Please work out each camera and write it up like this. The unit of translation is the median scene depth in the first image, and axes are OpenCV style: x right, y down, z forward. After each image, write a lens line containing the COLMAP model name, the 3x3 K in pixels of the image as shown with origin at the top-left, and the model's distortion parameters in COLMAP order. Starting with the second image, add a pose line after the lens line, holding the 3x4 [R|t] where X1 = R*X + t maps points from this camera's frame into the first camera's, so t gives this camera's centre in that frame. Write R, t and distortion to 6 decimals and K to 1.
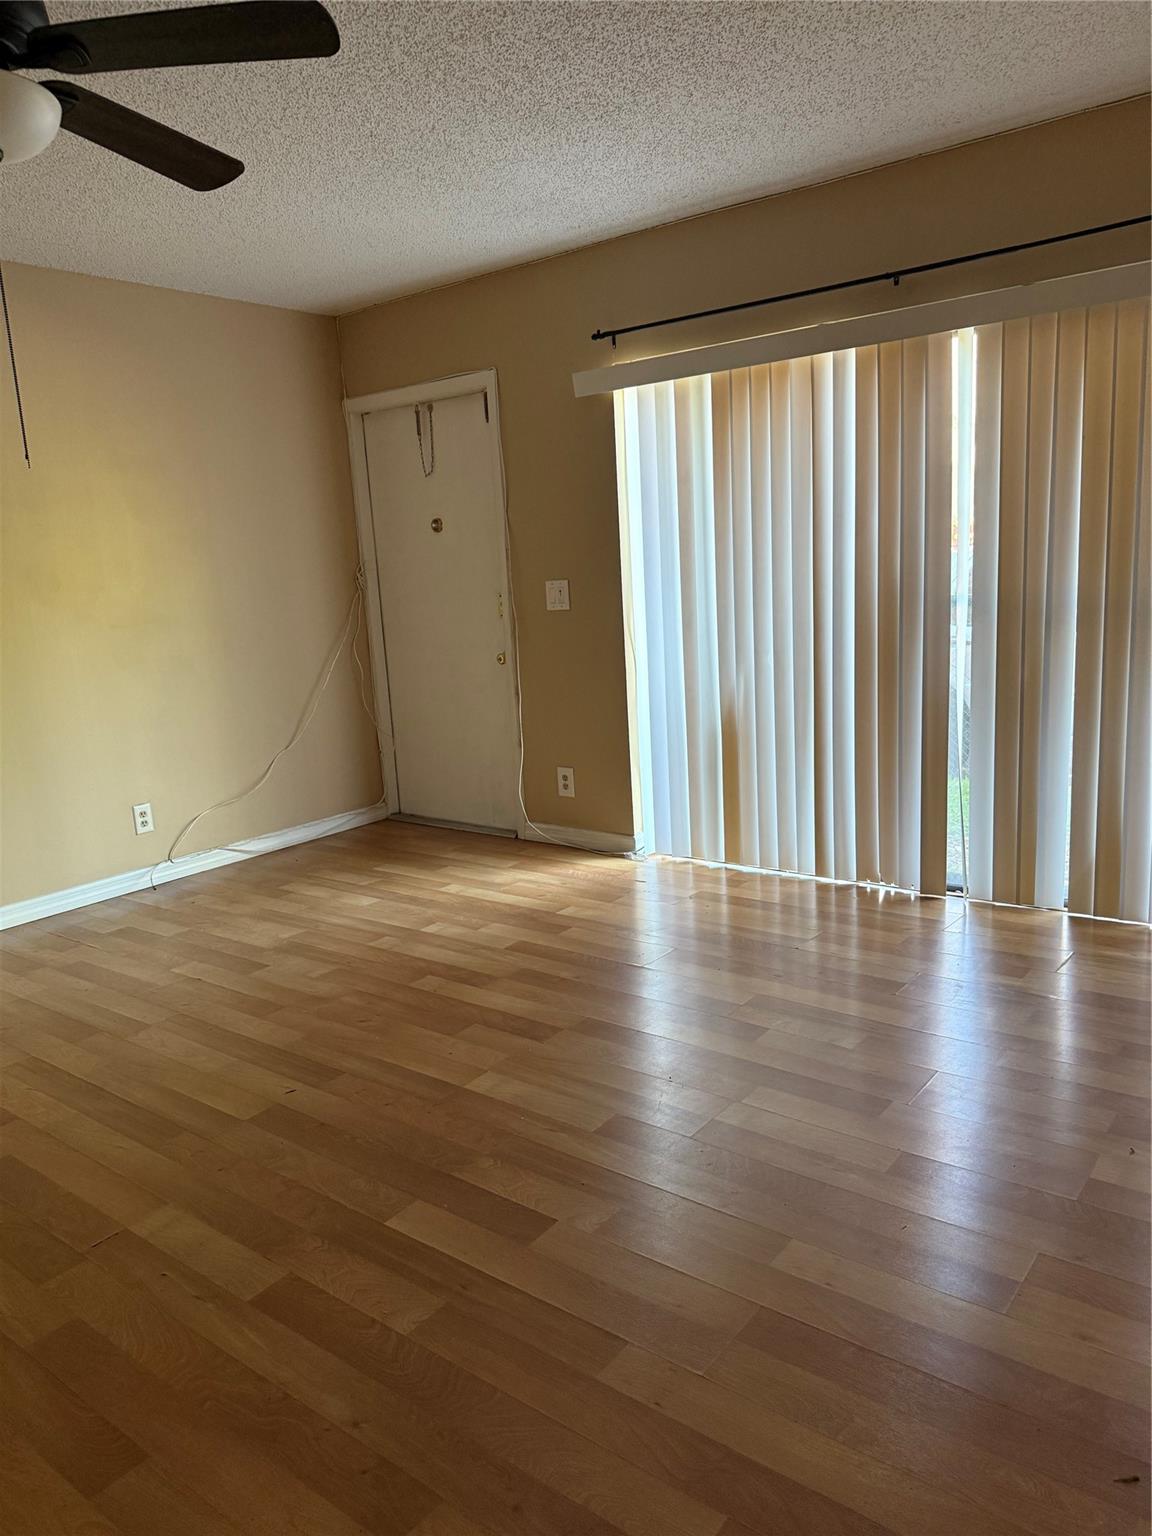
lens RADIAL K [[1067.7, 0, 576.0], [0, 1067.7, 768.0], [0, 0, 1]] dist [0.181959, -0.378208]
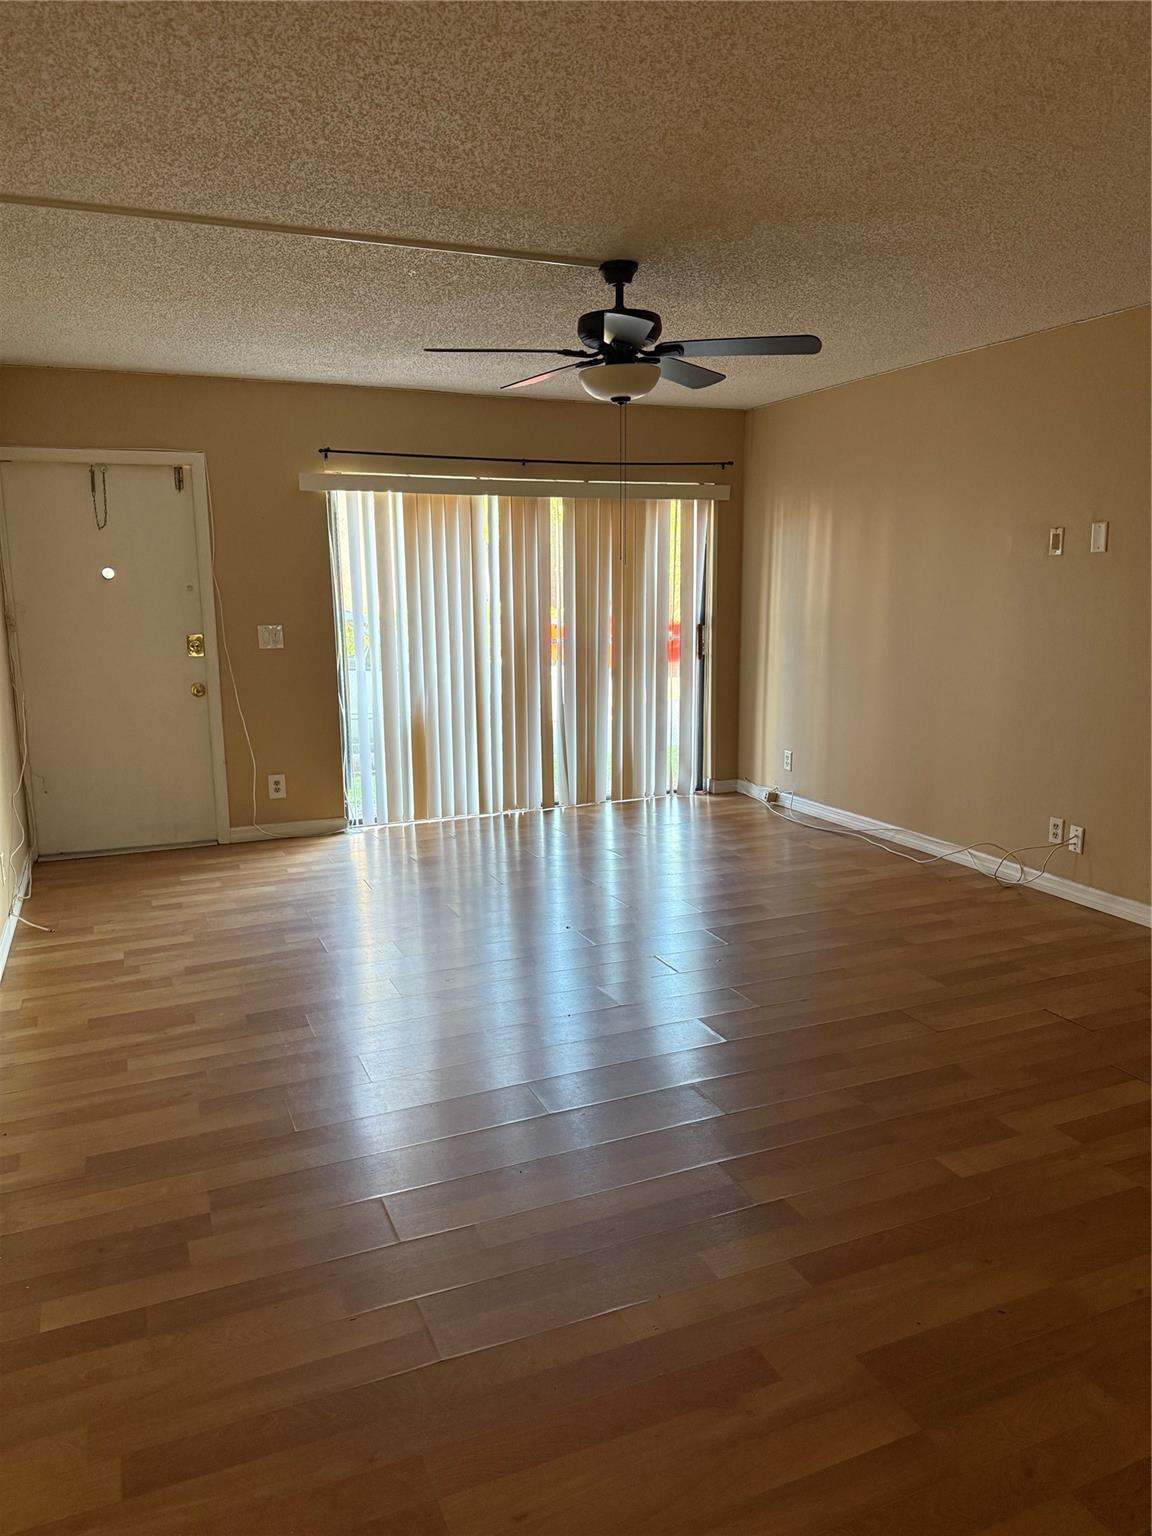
lens RADIAL K [[1067.7, 0, 576.0], [0, 1067.7, 768.0], [0, 0, 1]] dist [0.181959, -0.378208]
pose [[0.487260, -0.101864, 0.867296, -1.038164], [0.142318, 0.989158, 0.036221, -0.004626], [-0.861582, 0.105783, 0.496474, 0.082007]]
